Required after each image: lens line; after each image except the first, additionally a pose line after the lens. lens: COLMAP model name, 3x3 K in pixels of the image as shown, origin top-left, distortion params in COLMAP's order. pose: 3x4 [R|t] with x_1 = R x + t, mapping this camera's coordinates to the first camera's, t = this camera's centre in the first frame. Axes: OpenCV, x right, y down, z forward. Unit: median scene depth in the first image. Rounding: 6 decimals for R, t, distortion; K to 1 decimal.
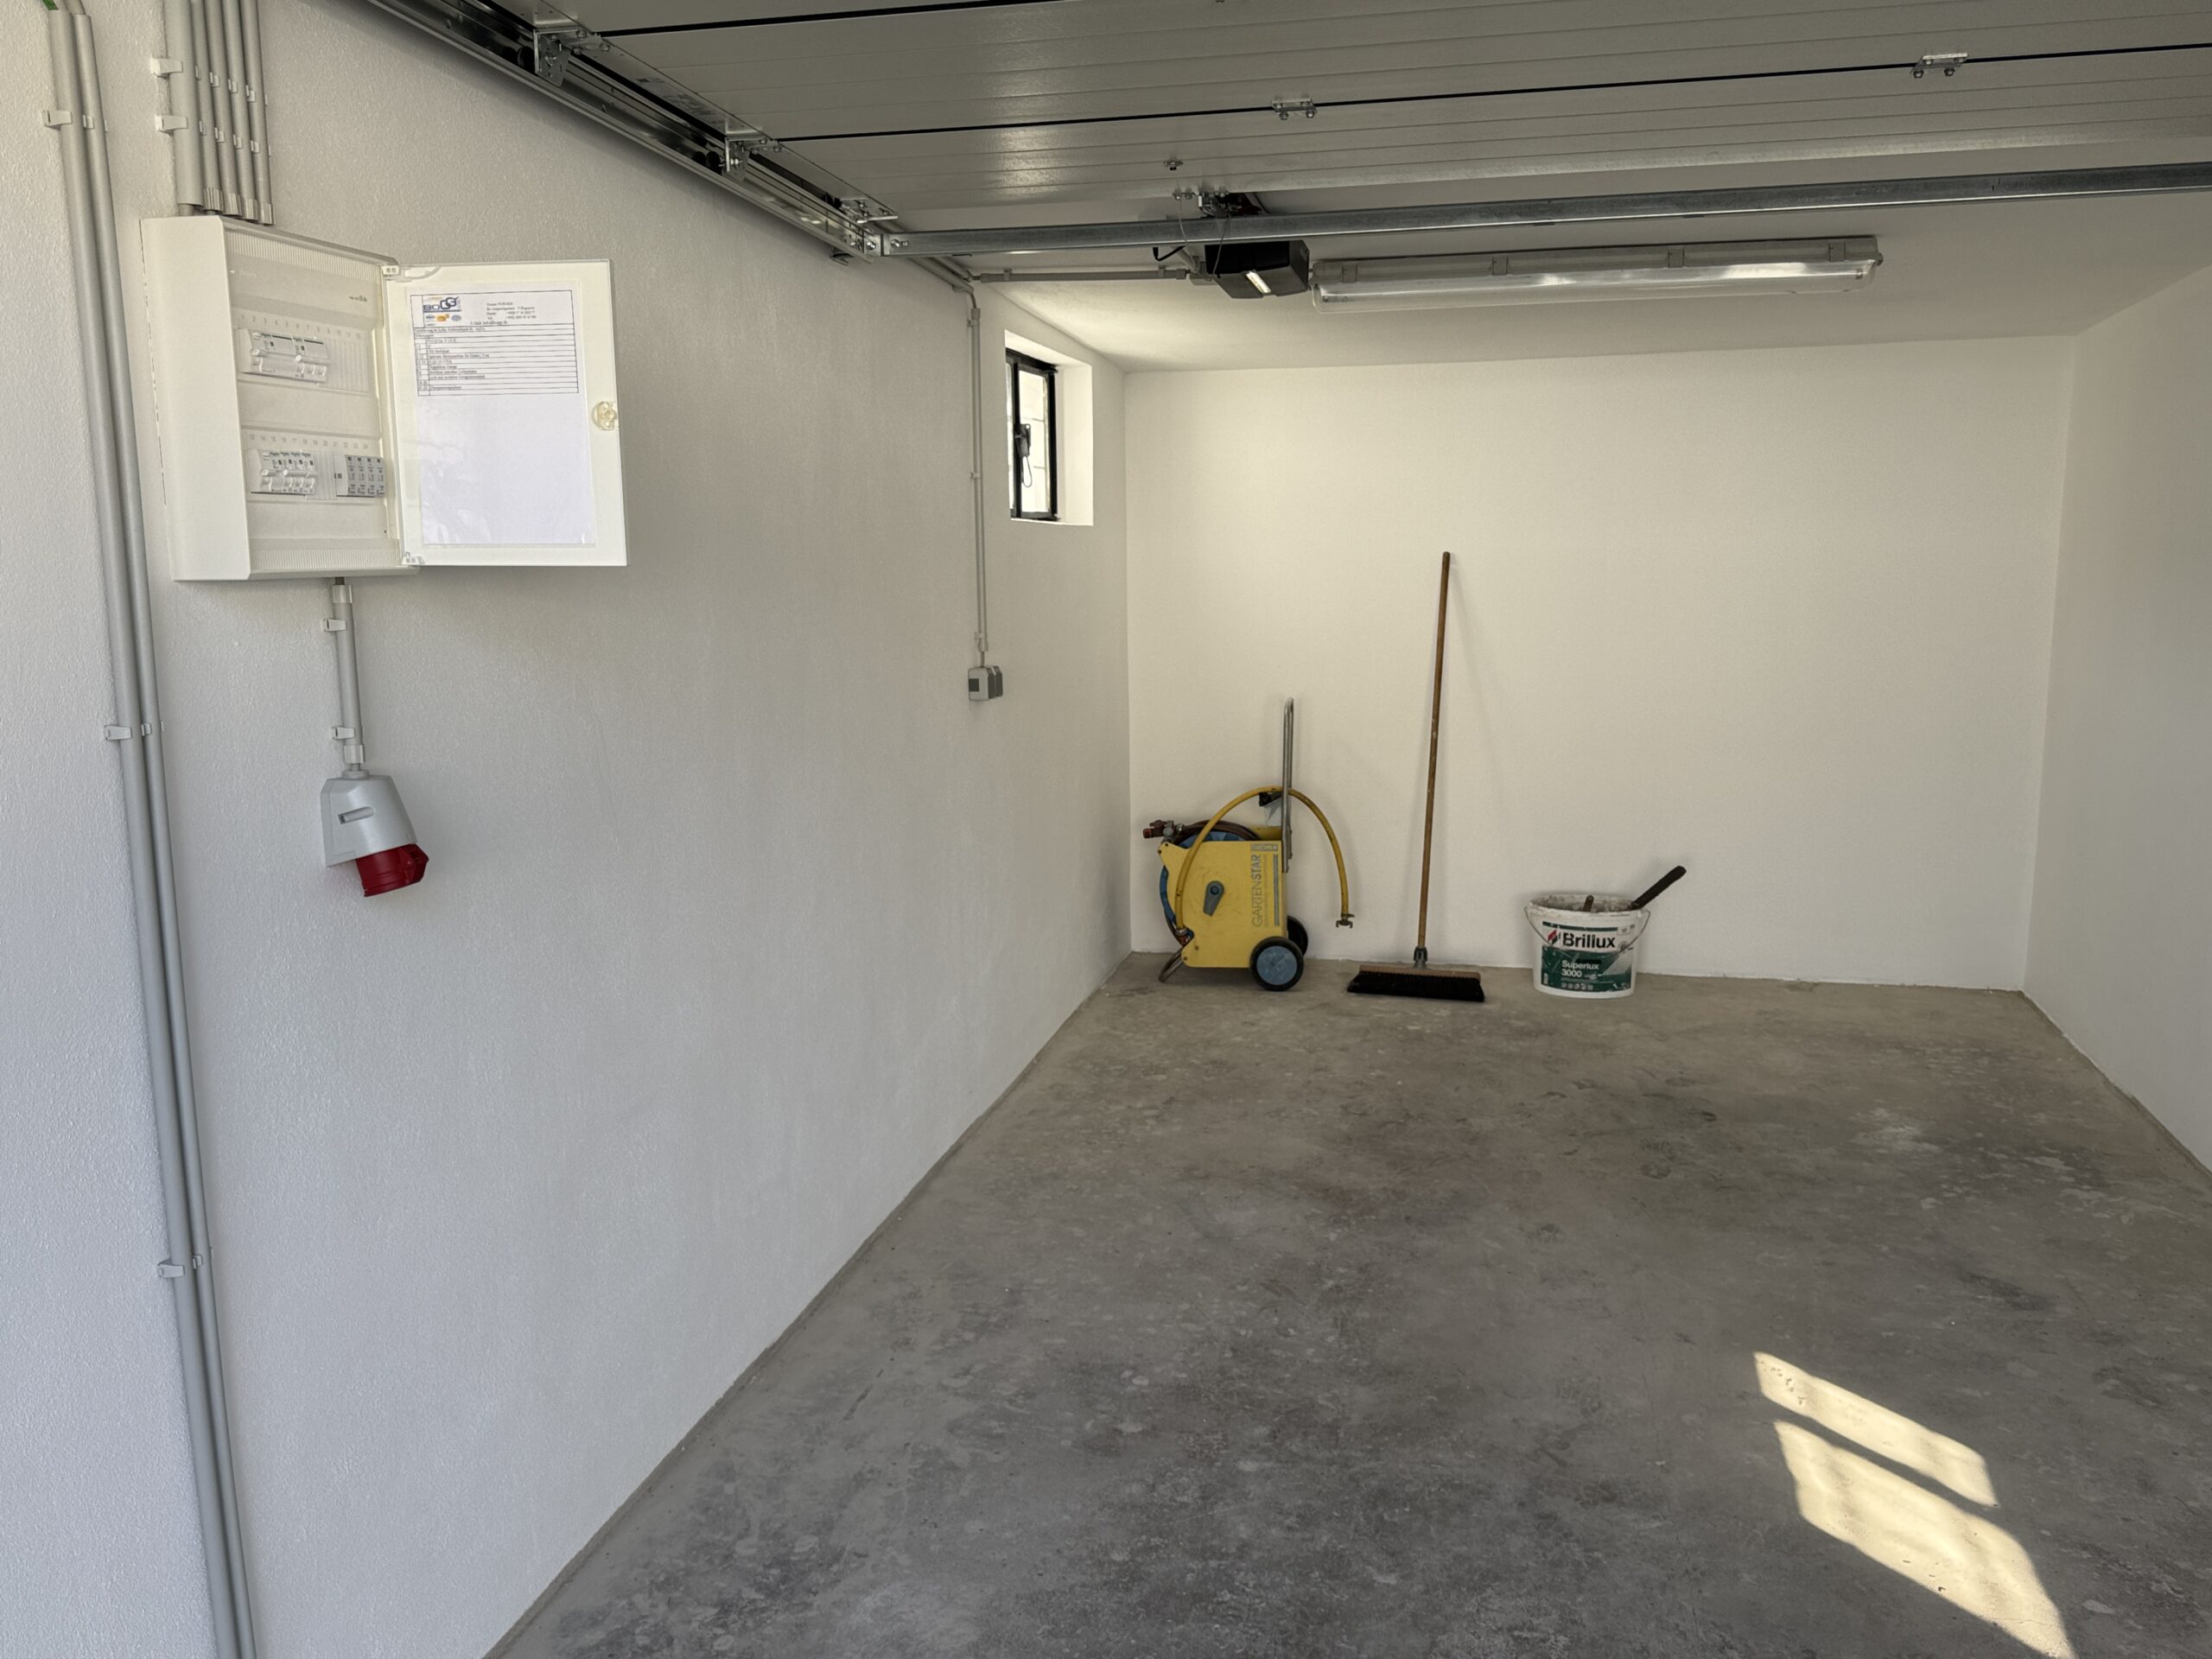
lens RADIAL K [[1687.3, 0, 1106.0], [0, 1687.3, 829.5], [0, 0, 1]] dist [0.097993, -0.153157]
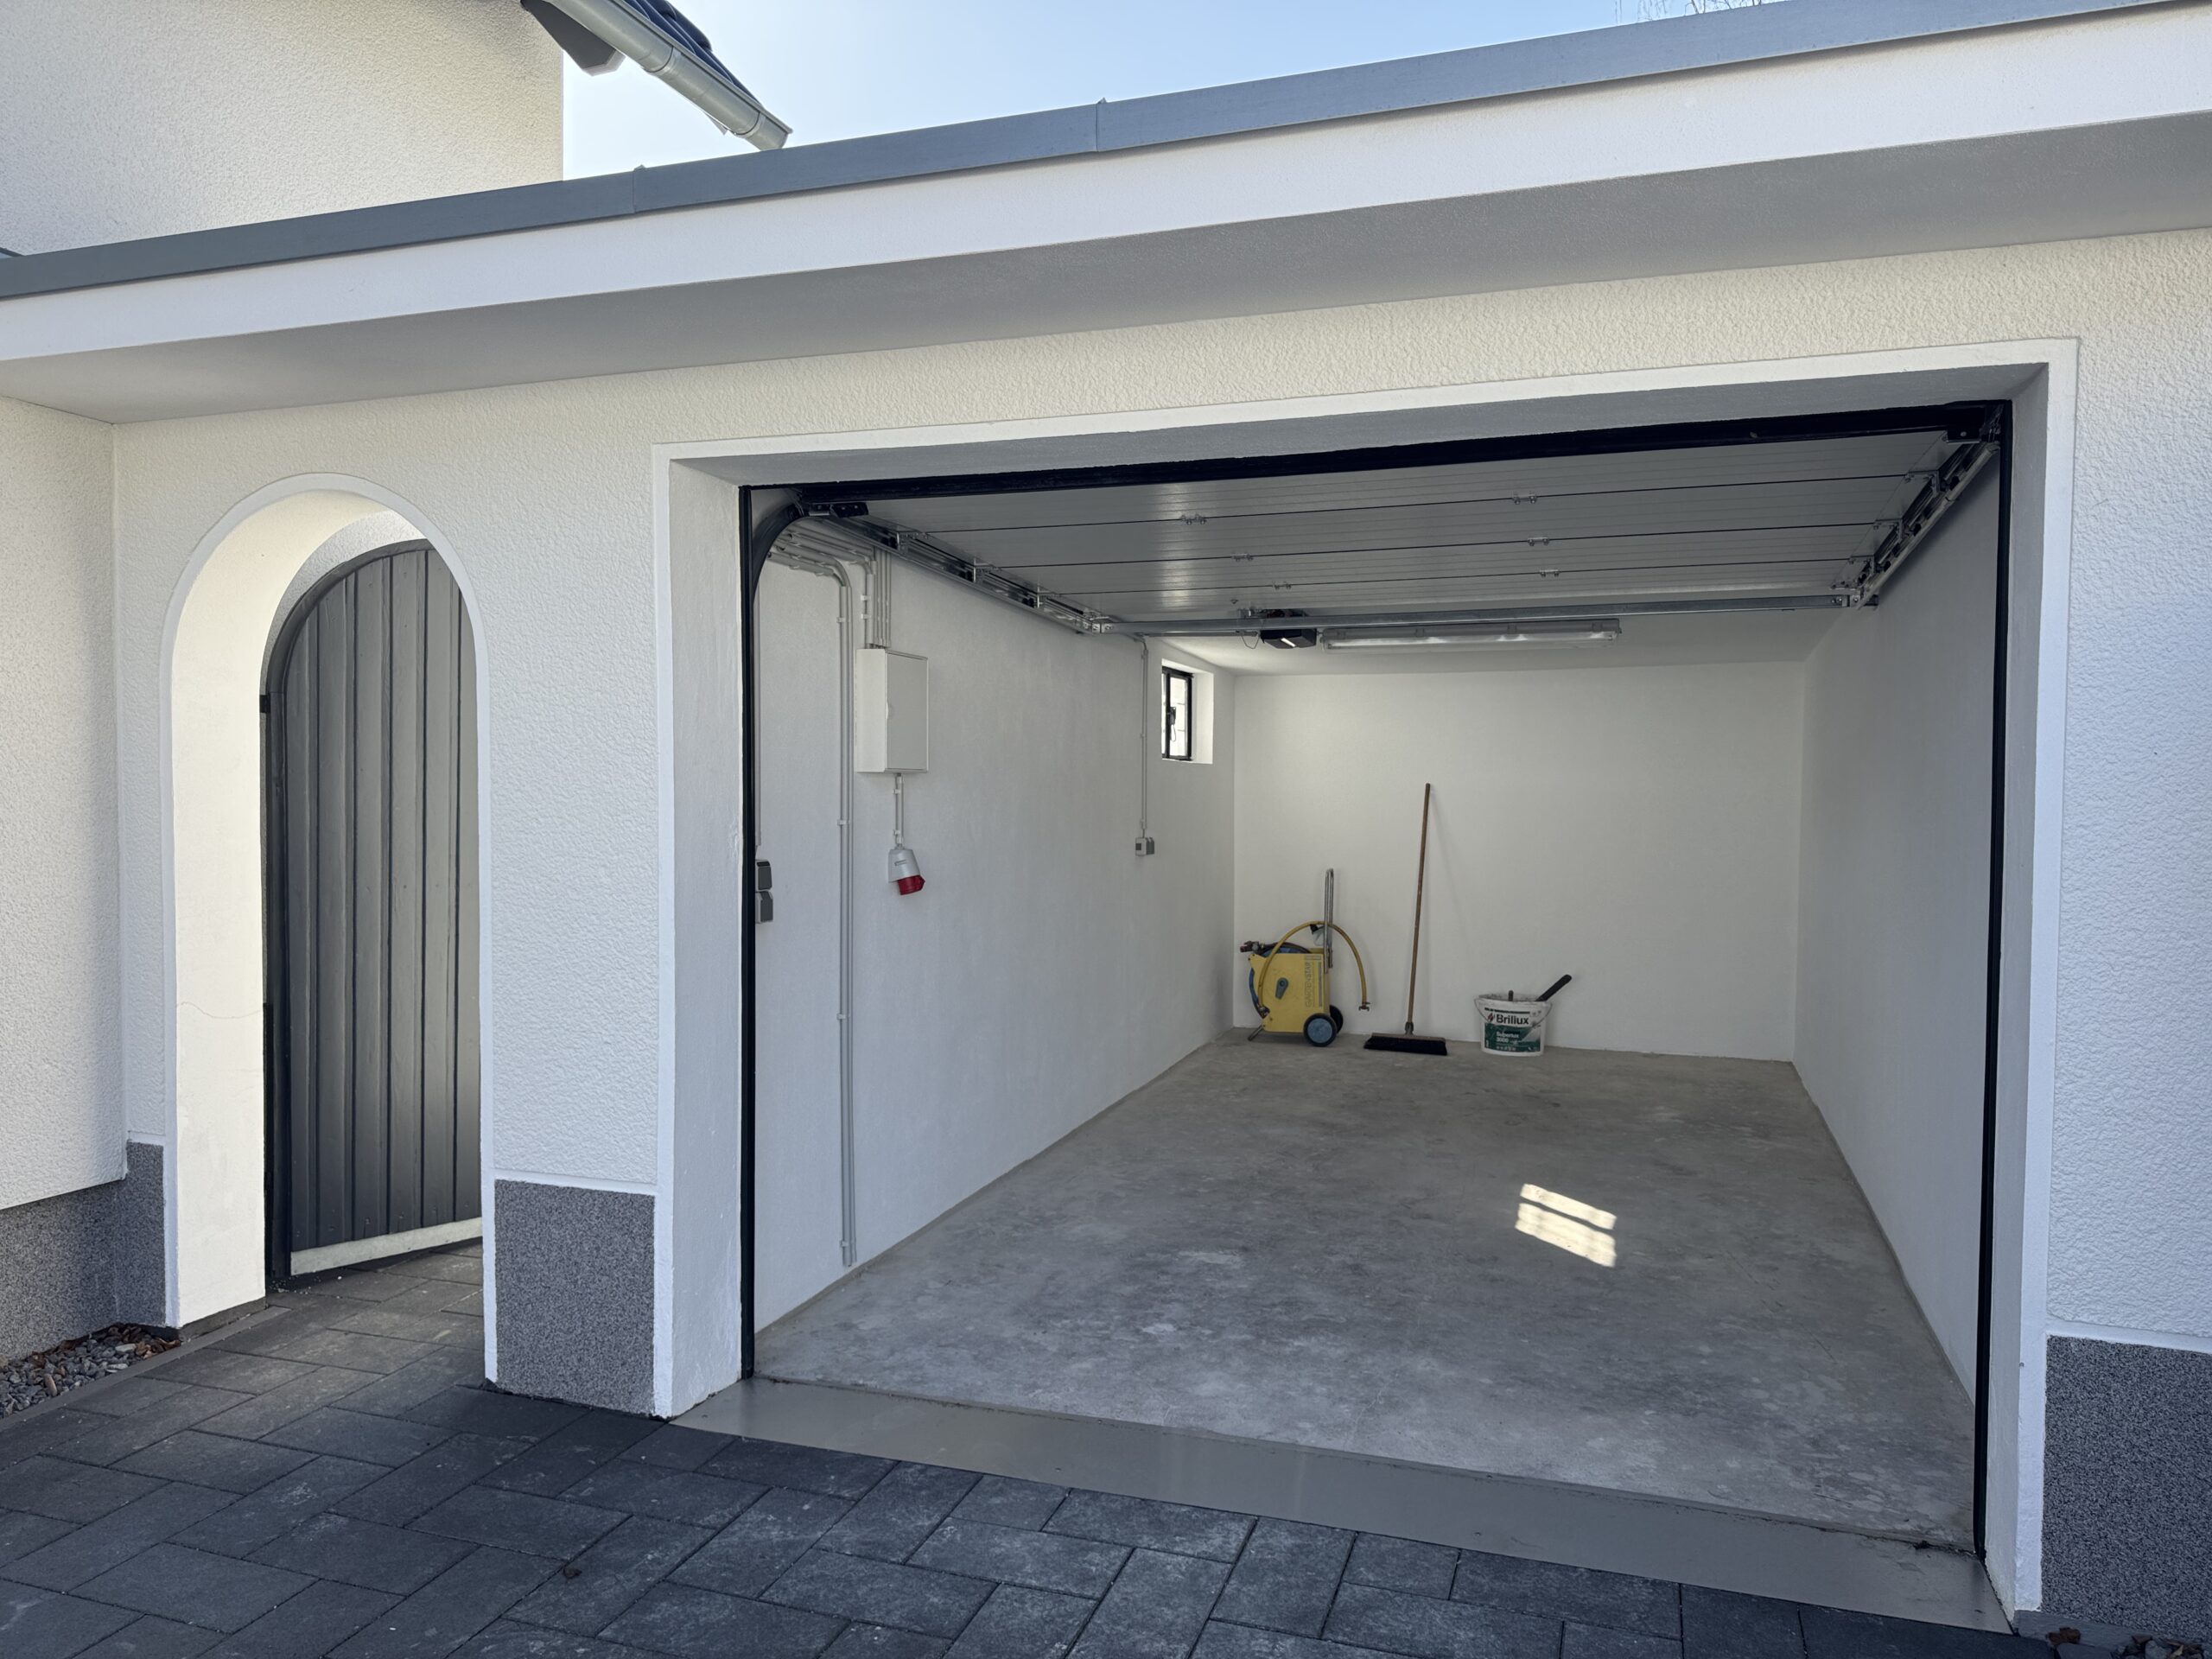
lens RADIAL K [[1570.3, 0, 1106.0], [0, 1570.3, 829.5], [0, 0, 1]] dist [0.006987, -0.000470]
pose [[0.994355, 0.017080, -0.104718, 0.056218], [-0.031795, 0.989569, -0.140507, 0.118667], [0.101225, 0.143043, 0.984526, -0.595150]]
